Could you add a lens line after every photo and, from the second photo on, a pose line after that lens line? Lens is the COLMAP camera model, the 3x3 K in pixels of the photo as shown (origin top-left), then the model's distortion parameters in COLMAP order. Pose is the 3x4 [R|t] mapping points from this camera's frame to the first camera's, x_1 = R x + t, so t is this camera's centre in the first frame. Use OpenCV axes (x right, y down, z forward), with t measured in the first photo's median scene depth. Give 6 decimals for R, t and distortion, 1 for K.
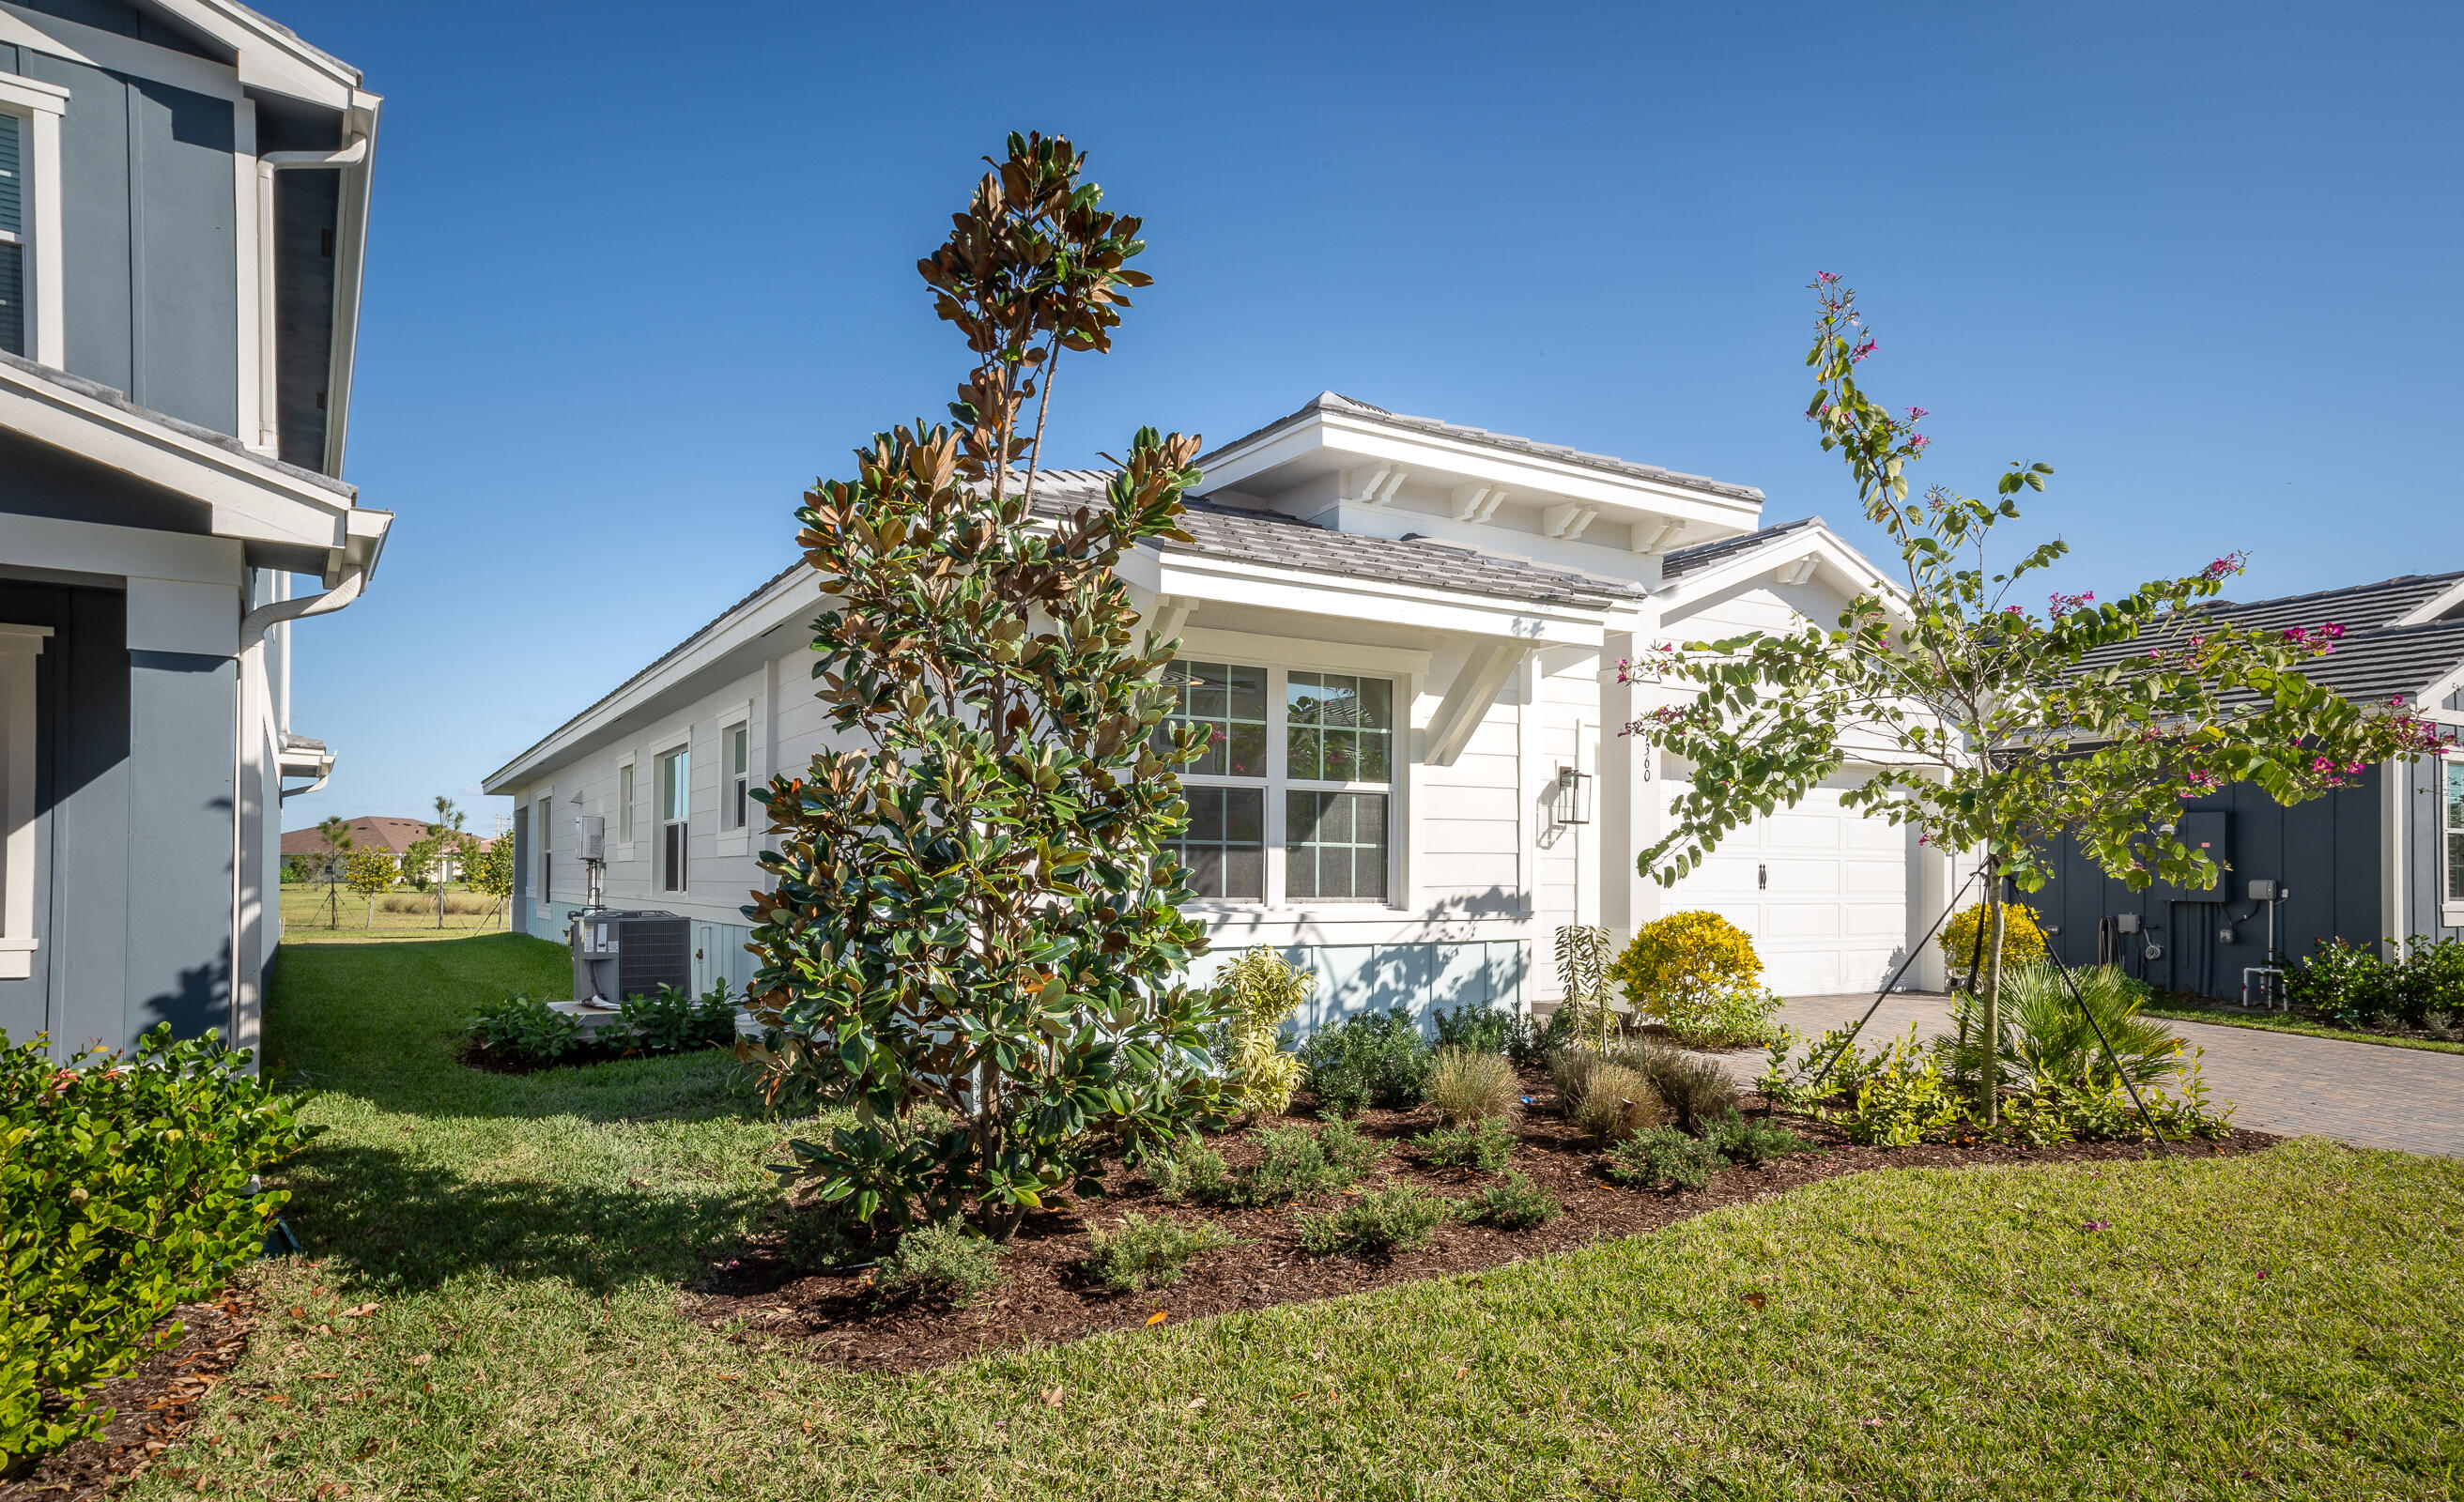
lens RADIAL K [[1474.1, 0, 1227.0], [0, 1474.1, 848.5], [0, 0, 1]] dist [0.043371, 0.000442]
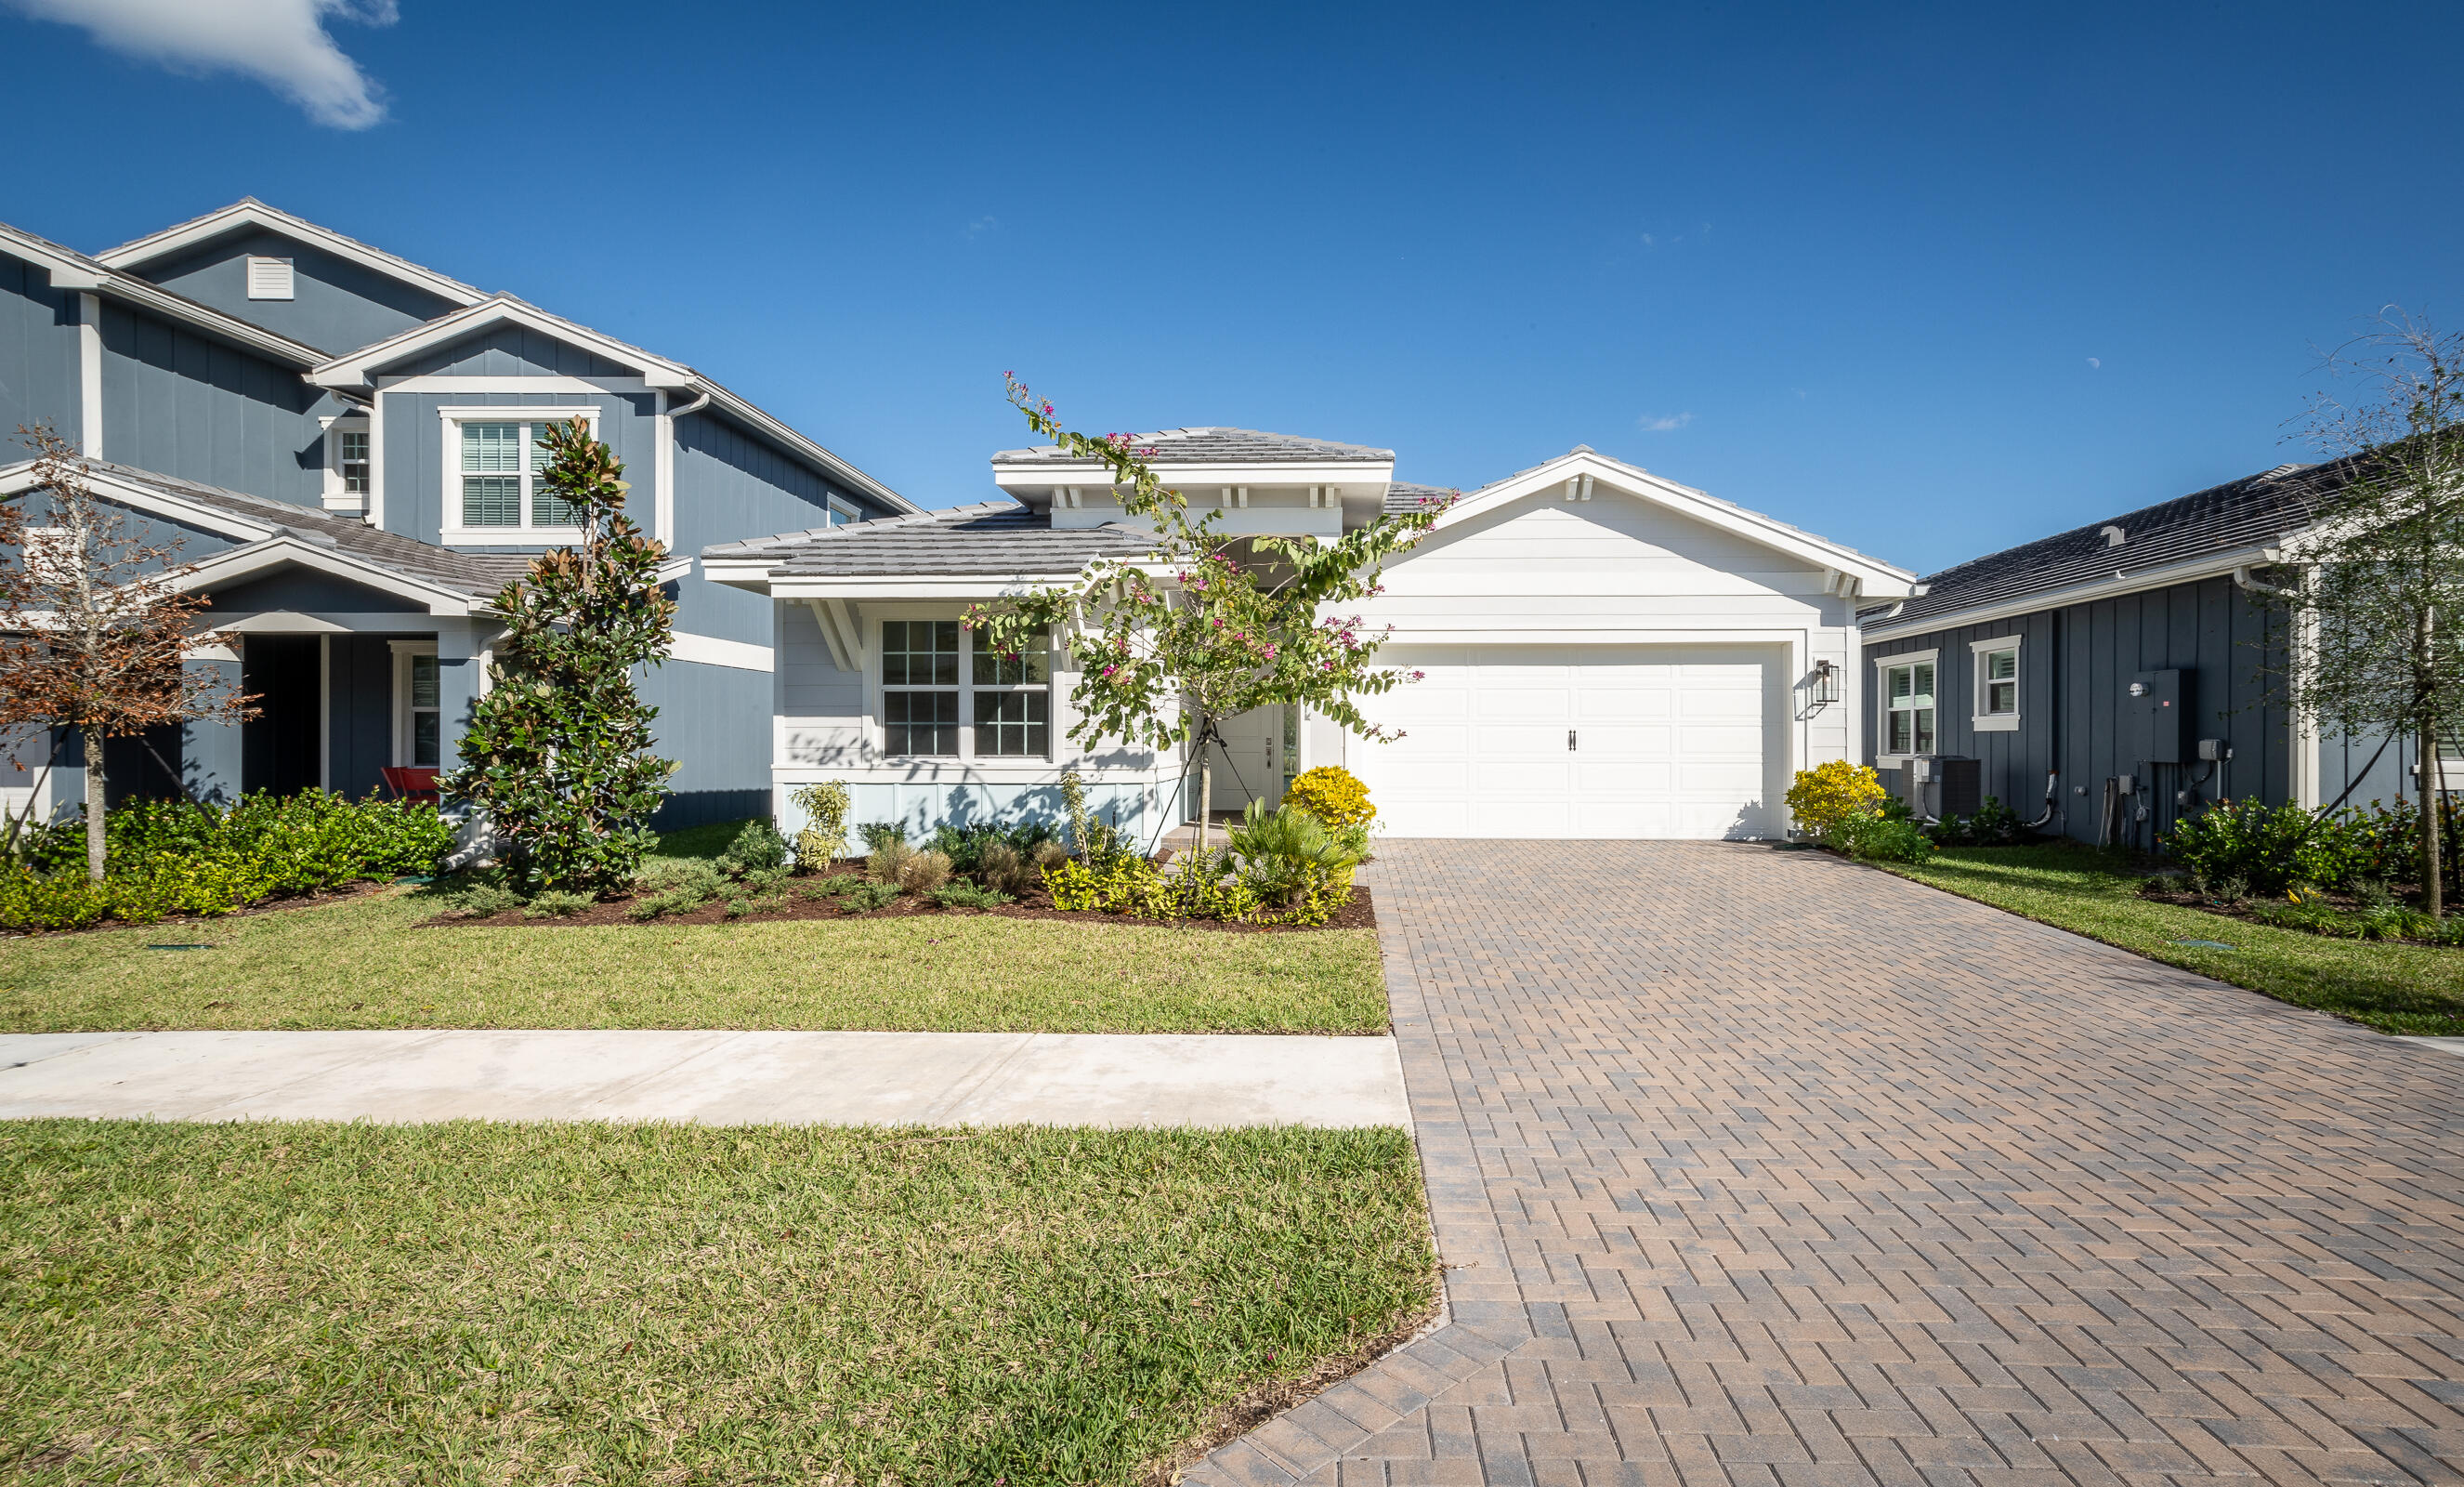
lens RADIAL K [[1199.8, 0, 1283.2], [0, 1199.8, 703.0], [0, 0, 1]] dist [-0.016316, 0.000314]
pose [[0.829166, -0.019347, -0.558667, 1.064289], [0.015341, 0.999812, -0.011854, -0.005319], [0.558791, 0.001258, 0.829307, 0.069675]]
